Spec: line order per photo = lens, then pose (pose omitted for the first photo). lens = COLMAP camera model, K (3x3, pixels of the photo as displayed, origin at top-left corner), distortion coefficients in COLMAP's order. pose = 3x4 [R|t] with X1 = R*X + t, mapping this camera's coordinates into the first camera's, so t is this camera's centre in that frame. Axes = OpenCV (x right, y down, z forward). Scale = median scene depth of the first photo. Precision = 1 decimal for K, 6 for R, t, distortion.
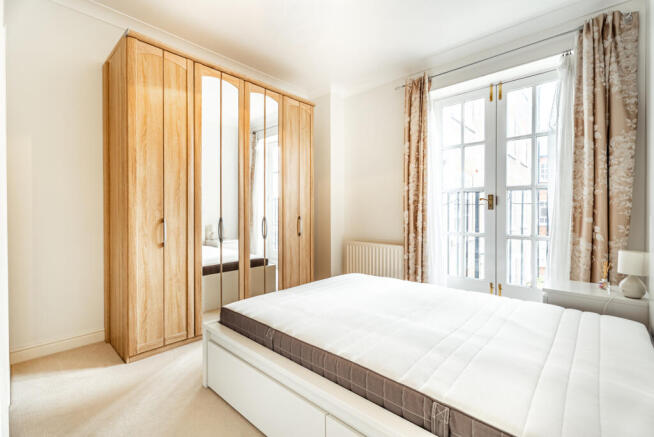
lens RADIAL K [[293.6, 0, 329.6], [0, 293.6, 216.0], [0, 0, 1]] dist [-0.000293, -0.000018]
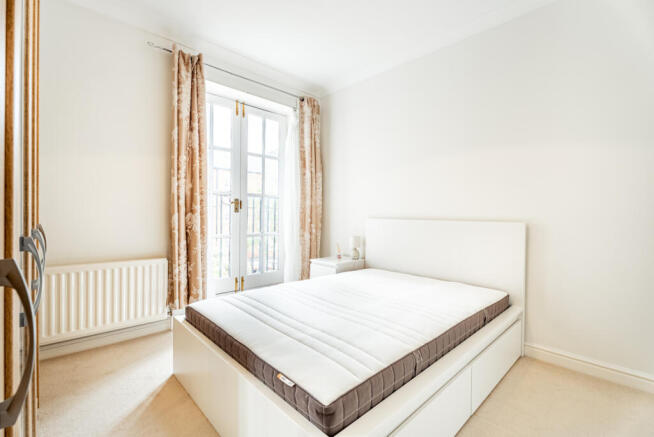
lens RADIAL K [[293.6, 0, 329.8], [0, 293.6, 218.4], [0, 0, 1]] dist [-0.000293, -0.000018]
pose [[0.066317, -0.010009, 0.997748, -0.564615], [0.000918, 0.999950, 0.009970, -0.010262], [-0.997798, 0.000254, 0.066323, 0.597840]]
